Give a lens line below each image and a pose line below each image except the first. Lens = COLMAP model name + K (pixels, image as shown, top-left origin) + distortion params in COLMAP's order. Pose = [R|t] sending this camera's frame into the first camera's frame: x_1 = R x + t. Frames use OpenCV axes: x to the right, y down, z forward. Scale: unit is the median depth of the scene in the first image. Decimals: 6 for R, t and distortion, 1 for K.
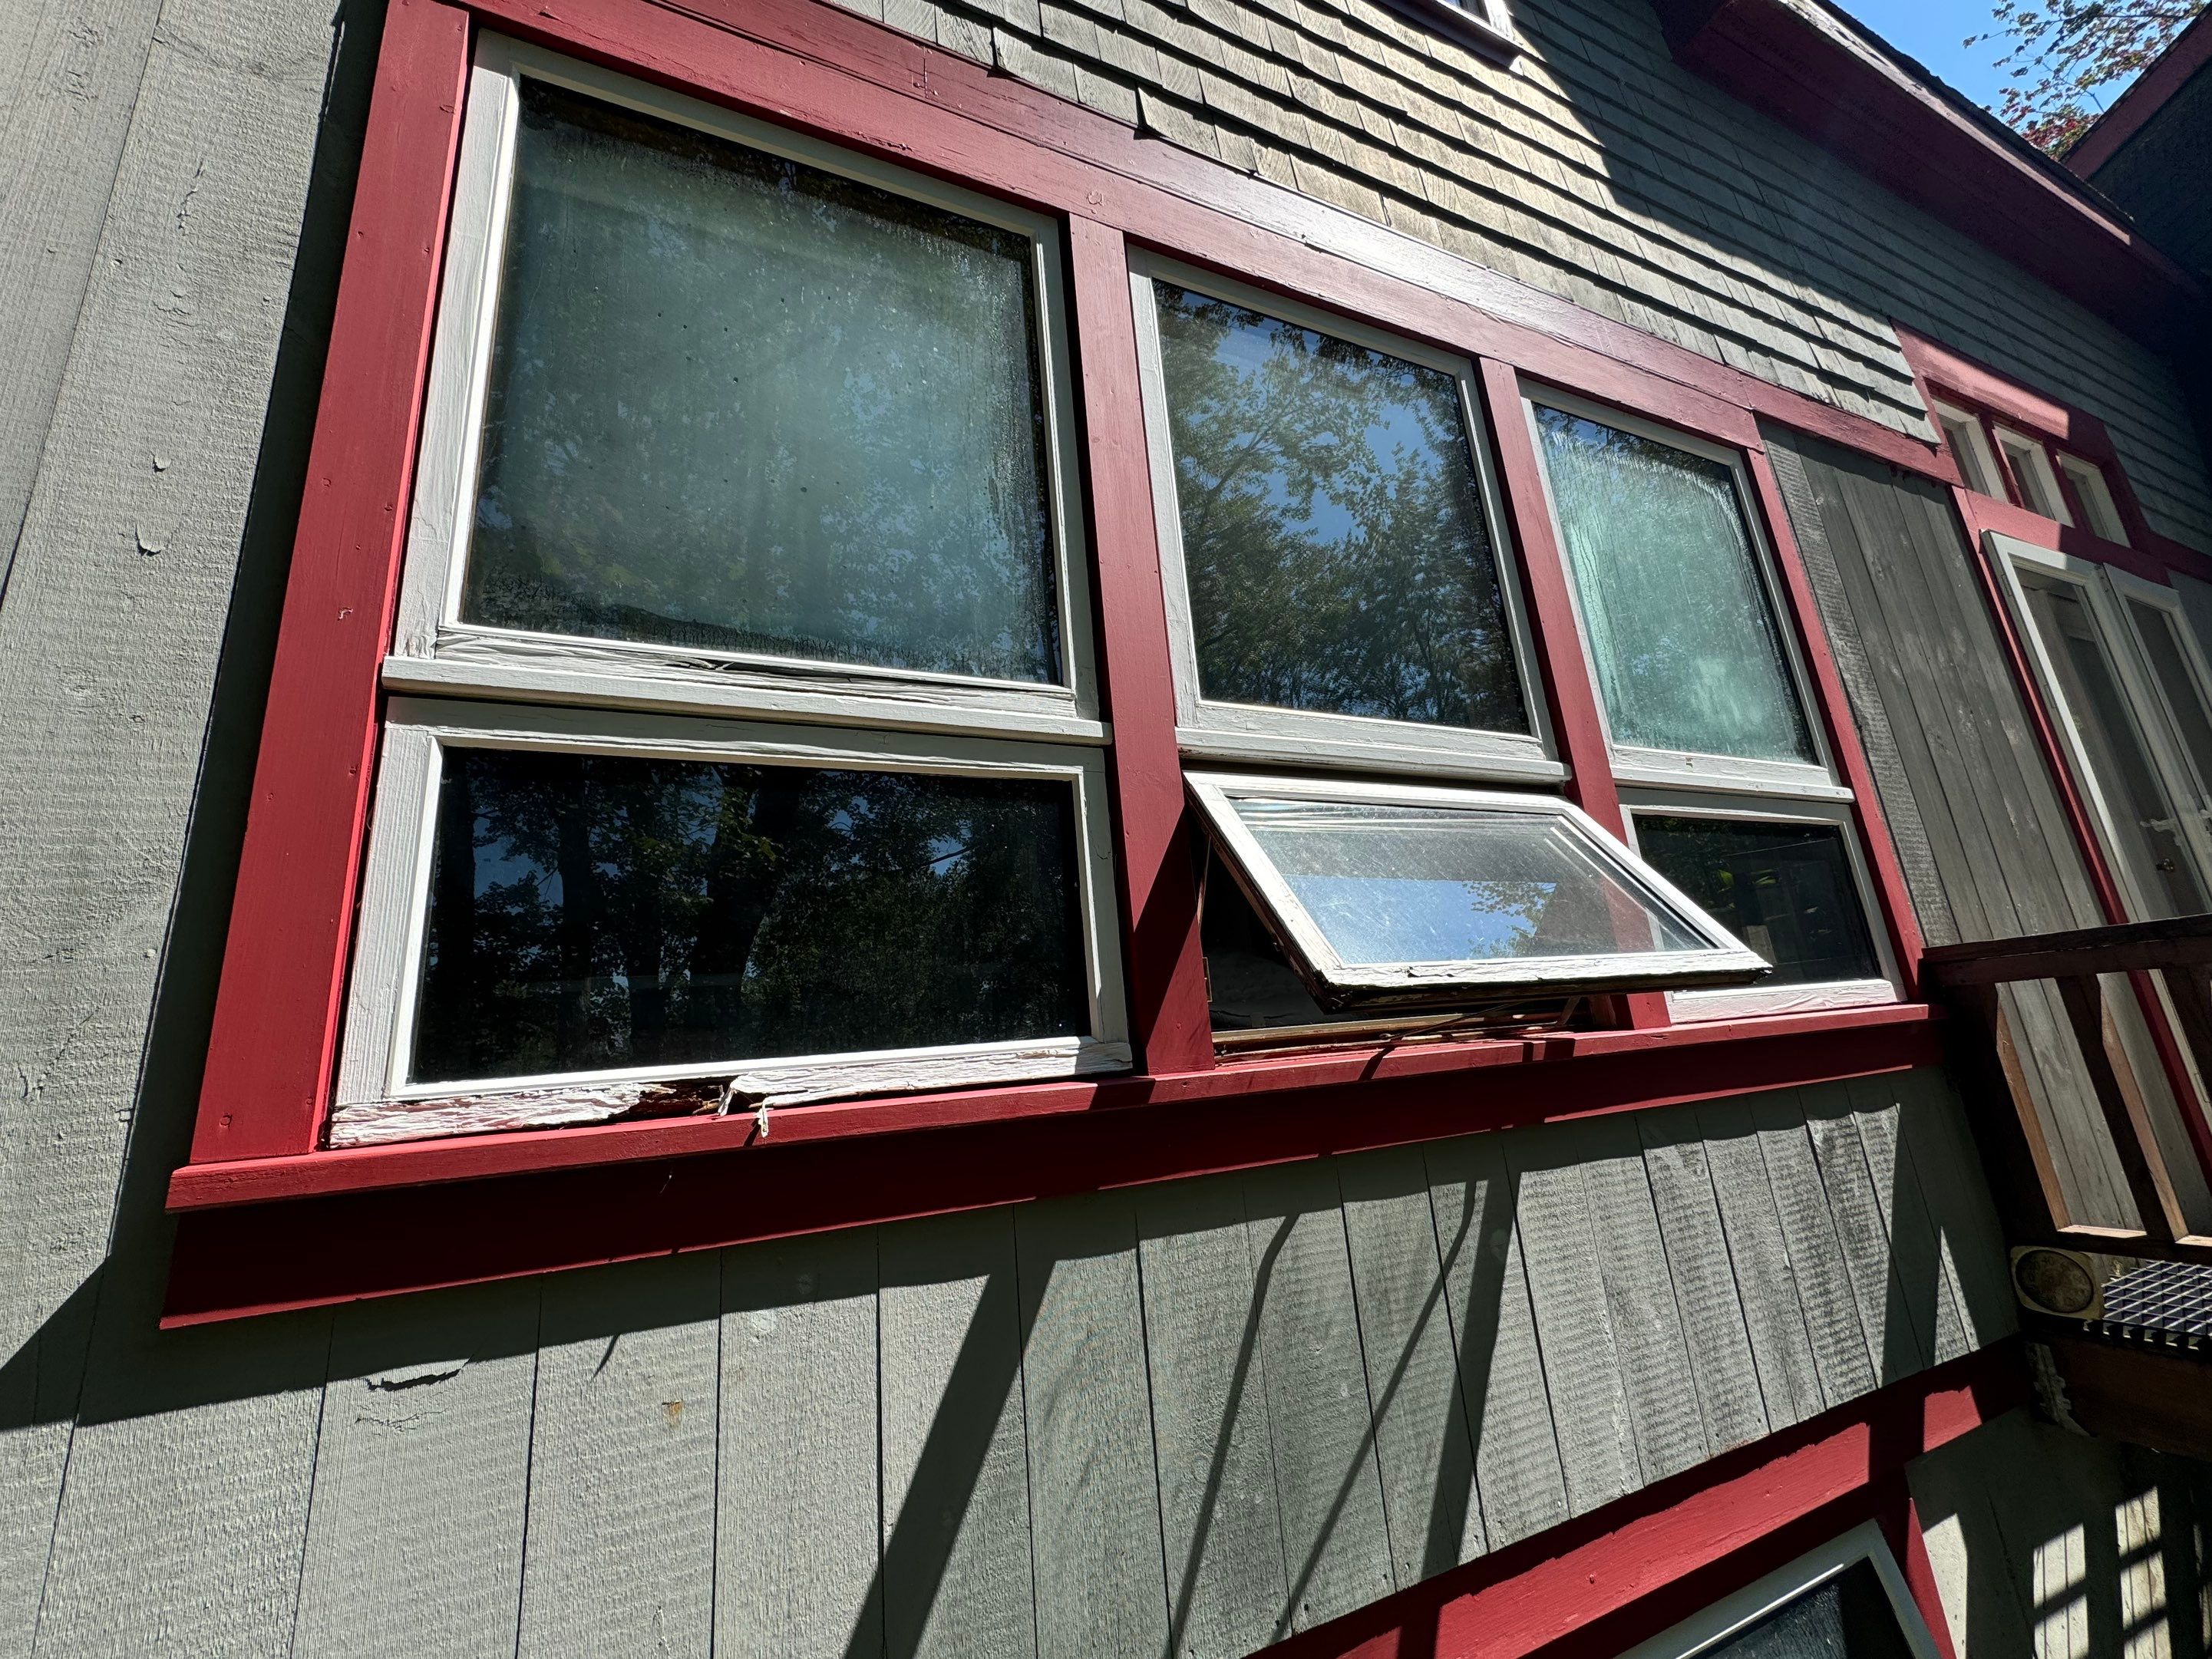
lens RADIAL K [[888.8, 0, 1113.0], [0, 888.8, 818.3], [0, 0, 1]] dist [0.001093, -0.001035]
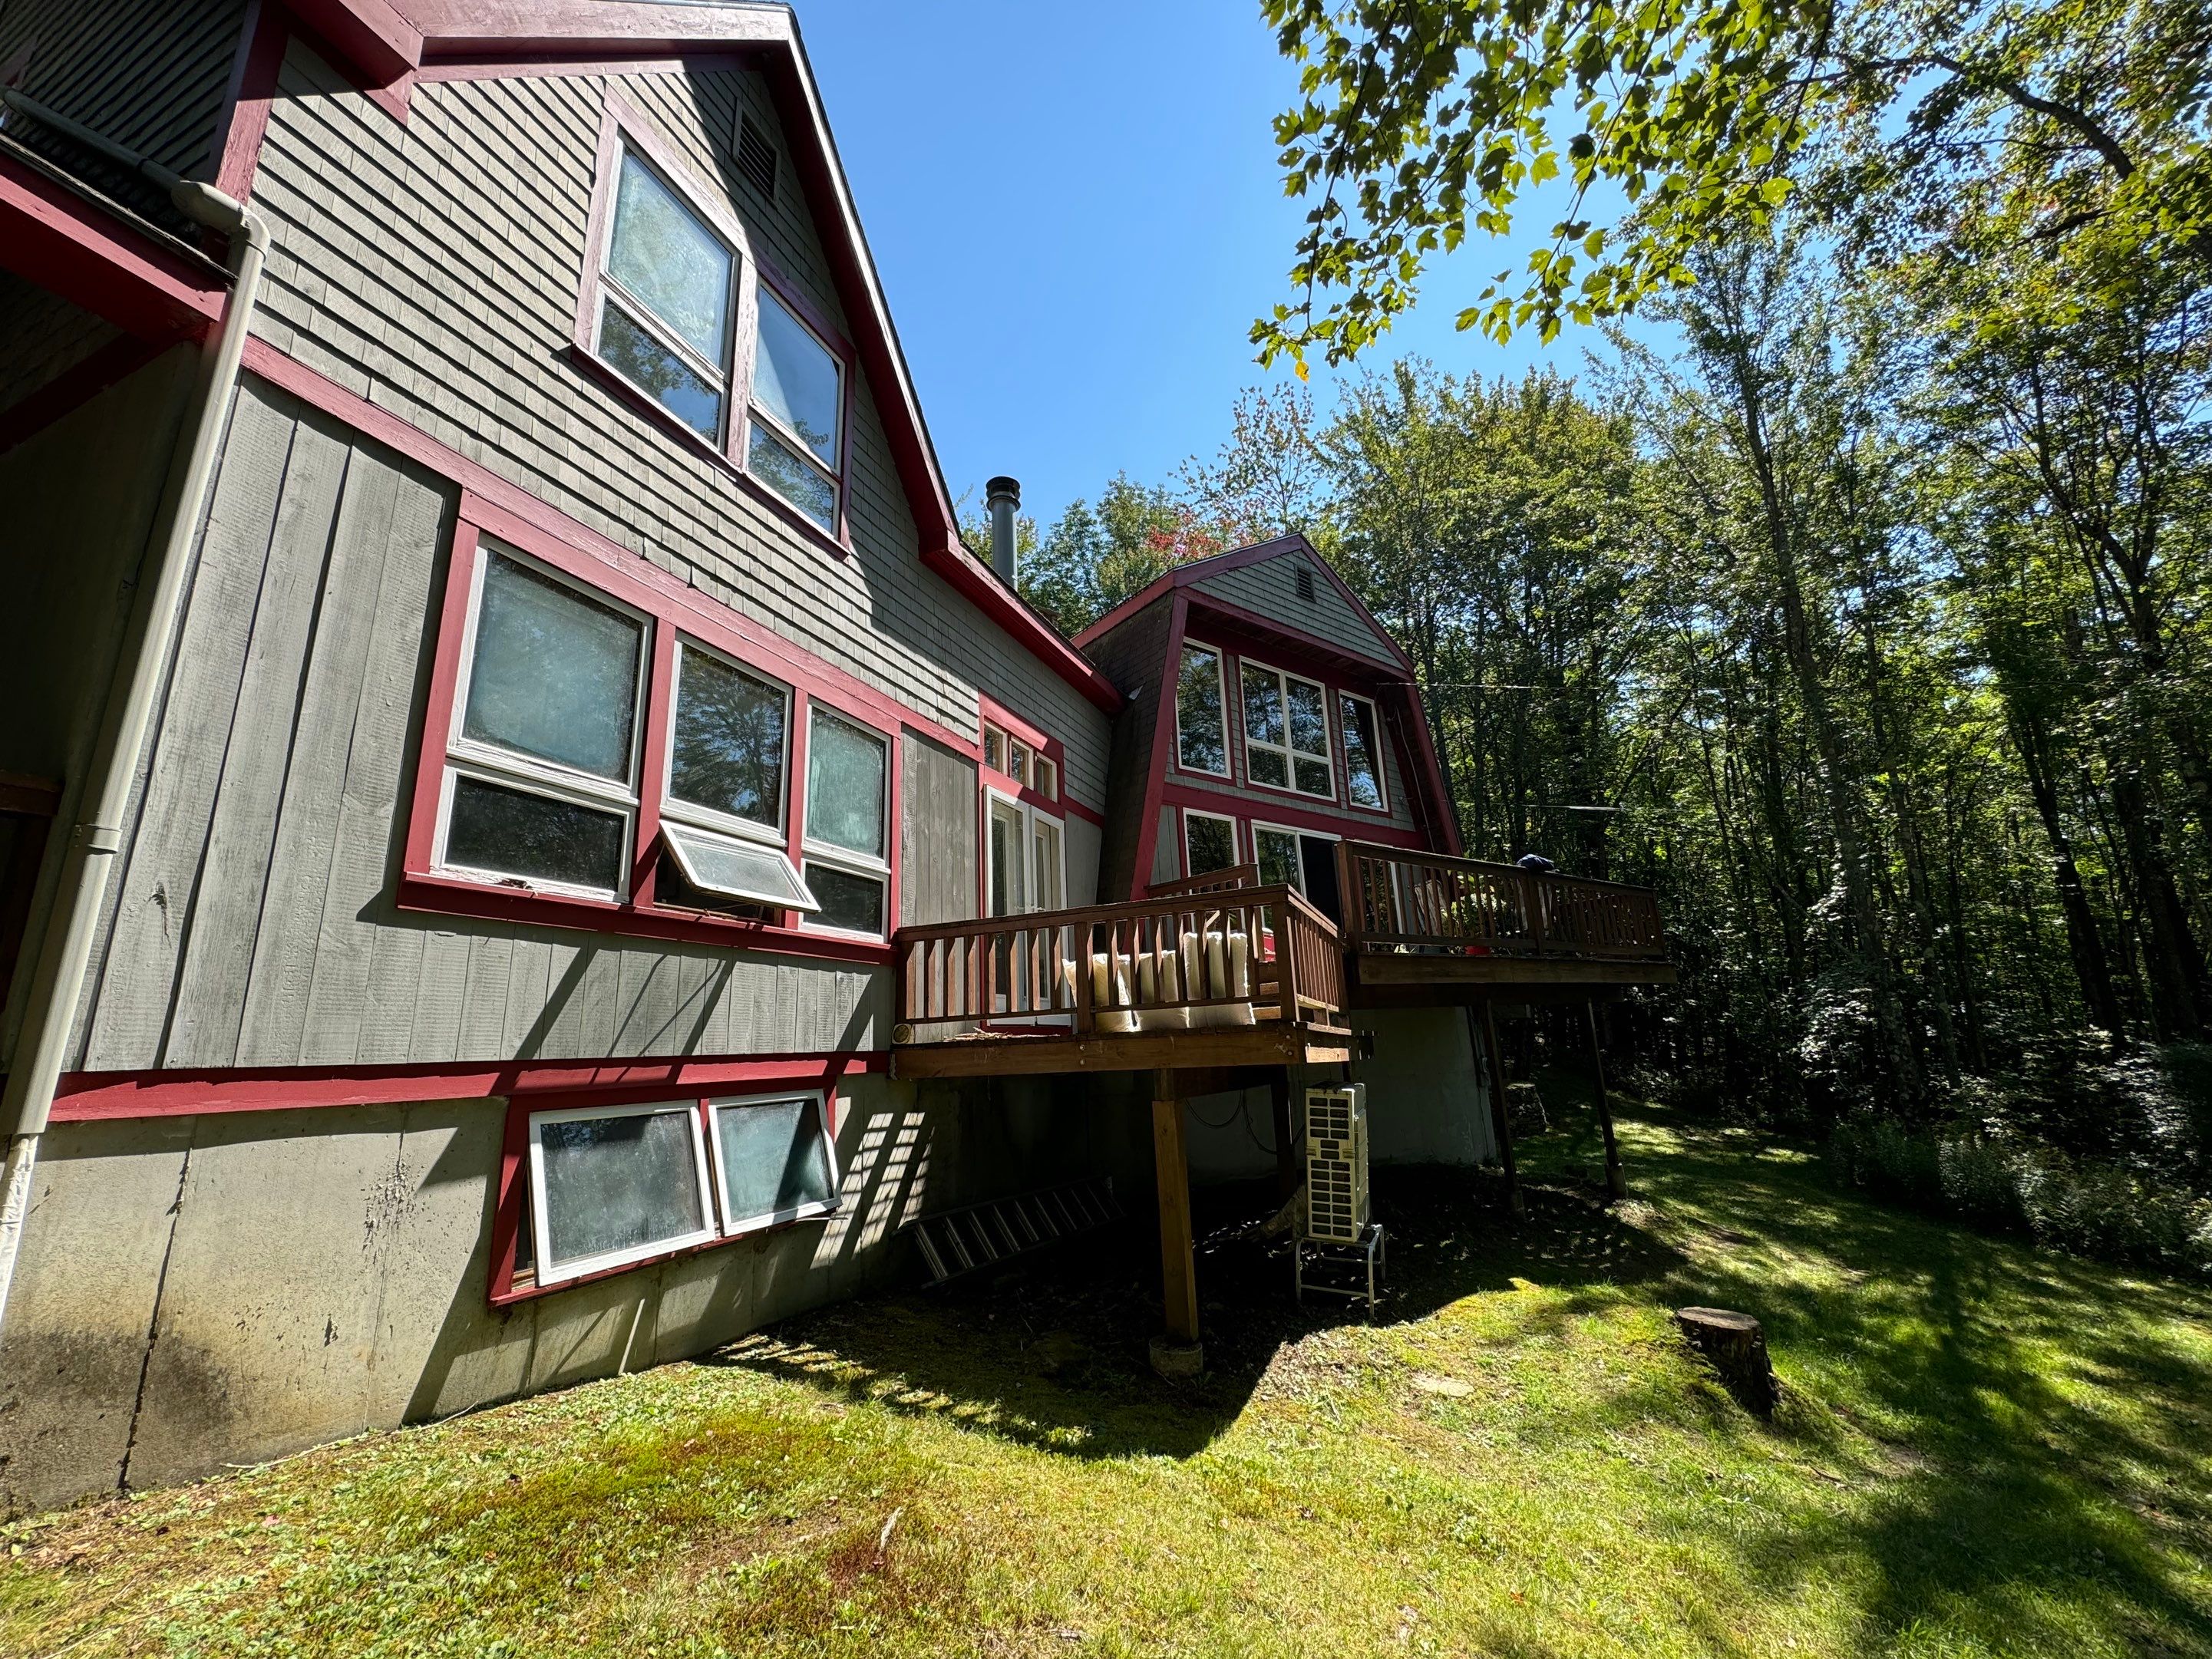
lens RADIAL K [[888.8, 0, 1110.8], [0, 888.8, 823.0], [0, 0, 1]] dist [0.001093, -0.001035]
pose [[0.733482, 0.217328, 0.644028, -0.678675], [-0.190726, 0.975247, -0.111880, 0.005780], [-0.652401, -0.040771, 0.756776, -2.130497]]
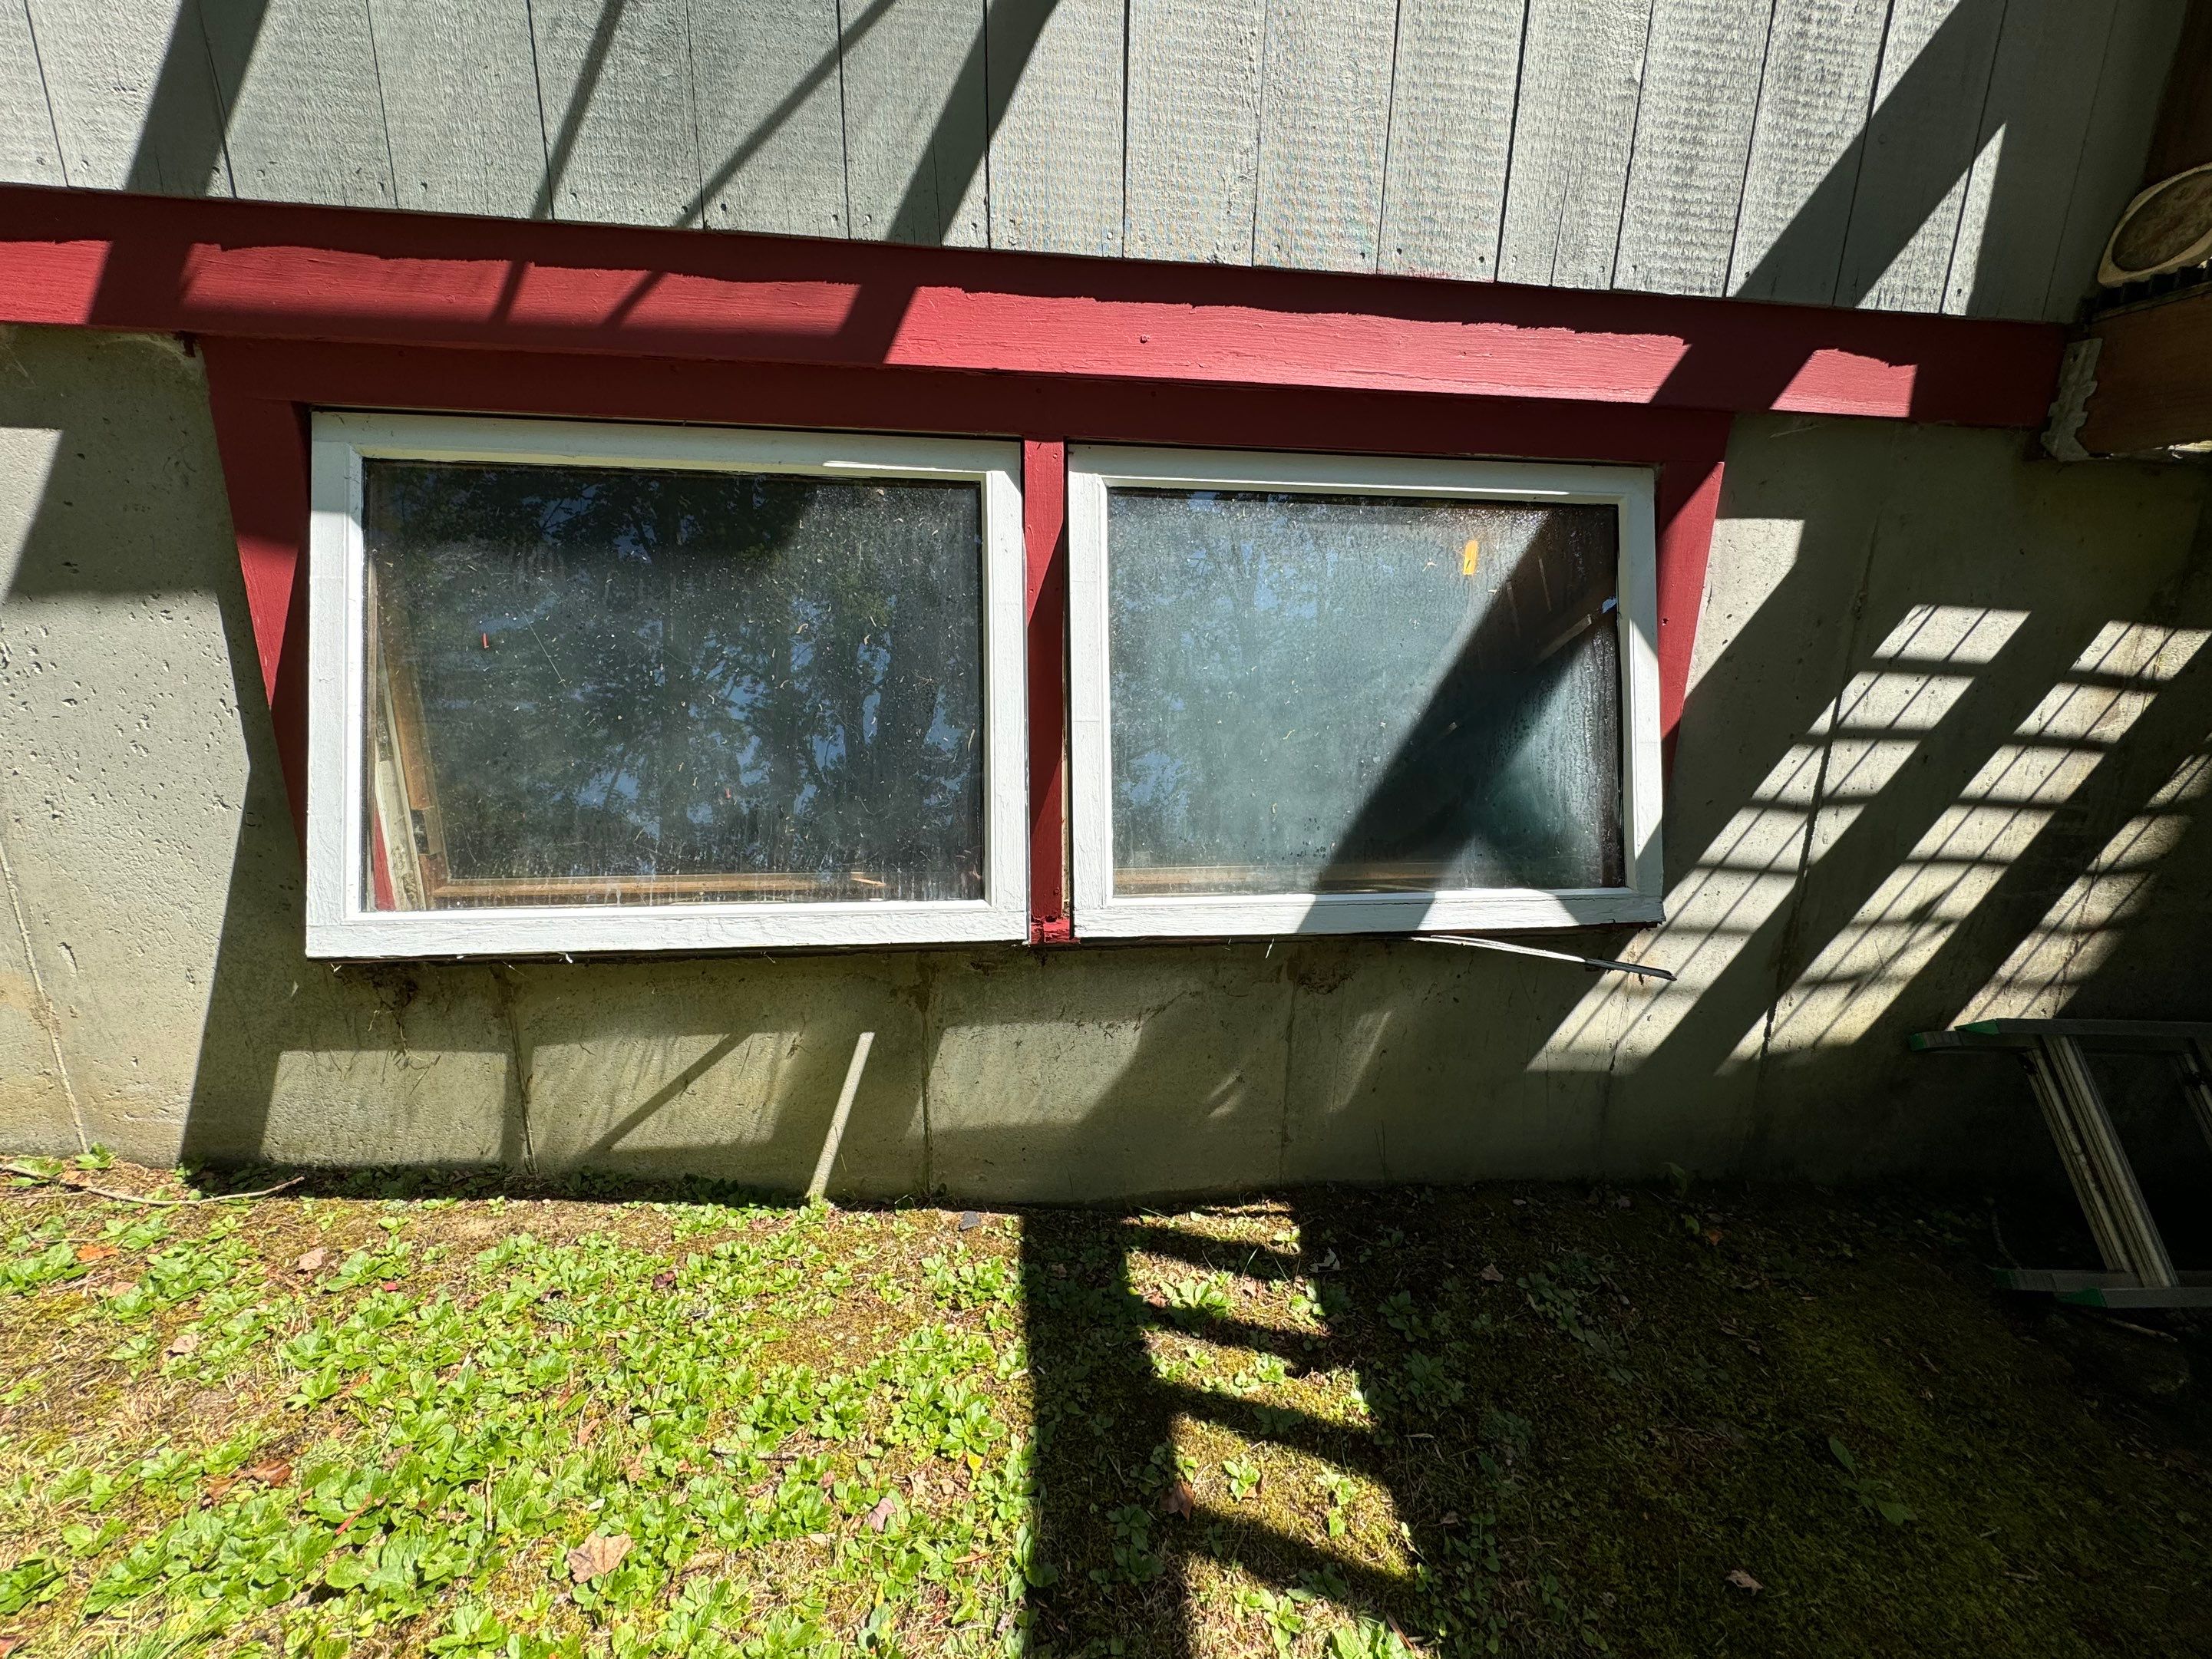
lens RADIAL K [[888.8, 0, 1111.7], [0, 888.8, 831.5], [0, 0, 1]] dist [0.001093, -0.001035]
pose [[0.949154, 0.170805, -0.264447, 0.677881], [-0.018332, 0.868579, 0.495212, 0.697581], [0.314278, -0.465185, 0.827546, 0.039456]]
